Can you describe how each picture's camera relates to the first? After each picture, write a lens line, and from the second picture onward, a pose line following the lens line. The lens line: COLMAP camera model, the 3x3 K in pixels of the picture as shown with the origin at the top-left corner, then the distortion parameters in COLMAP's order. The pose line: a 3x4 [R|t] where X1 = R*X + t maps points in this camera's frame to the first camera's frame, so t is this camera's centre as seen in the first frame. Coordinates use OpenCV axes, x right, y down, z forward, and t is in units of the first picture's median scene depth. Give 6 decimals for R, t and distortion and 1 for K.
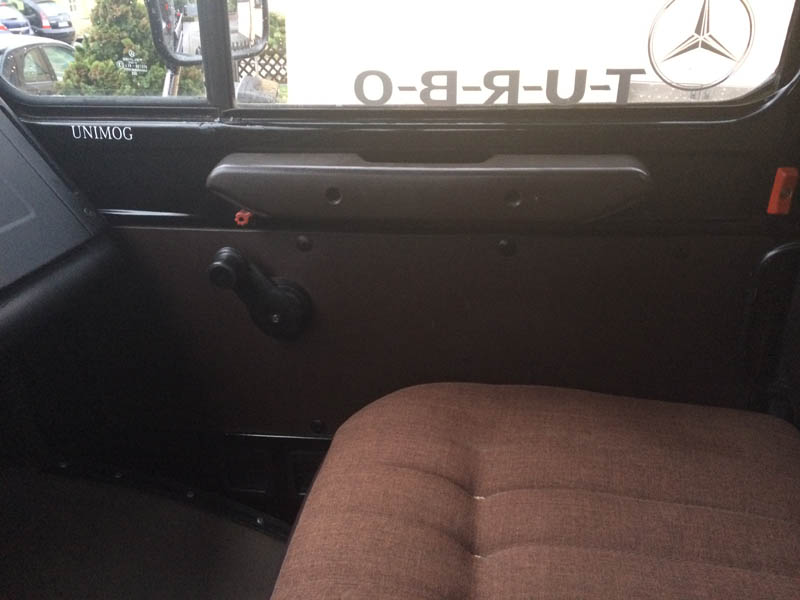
lens RADIAL K [[742.8, 0, 400.0], [0, 742.8, 300.0], [0, 0, 1]] dist [0.131618, -0.225070]
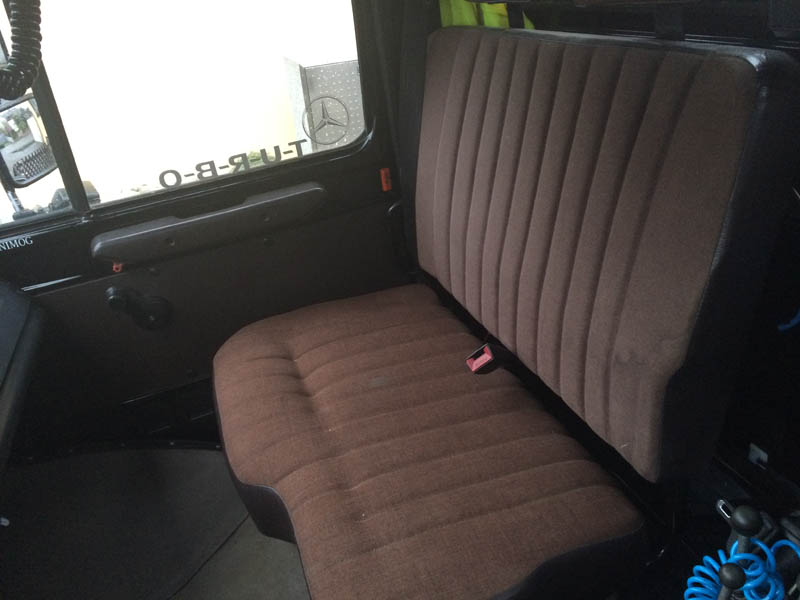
lens RADIAL K [[742.8, 0, 400.0], [0, 742.8, 300.0], [0, 0, 1]] dist [0.131618, -0.225070]
pose [[0.899209, -0.307220, 0.311513, -0.197950], [0.300145, 0.951196, 0.071693, 0.035507], [-0.318335, 0.029032, 0.947534, -0.927962]]
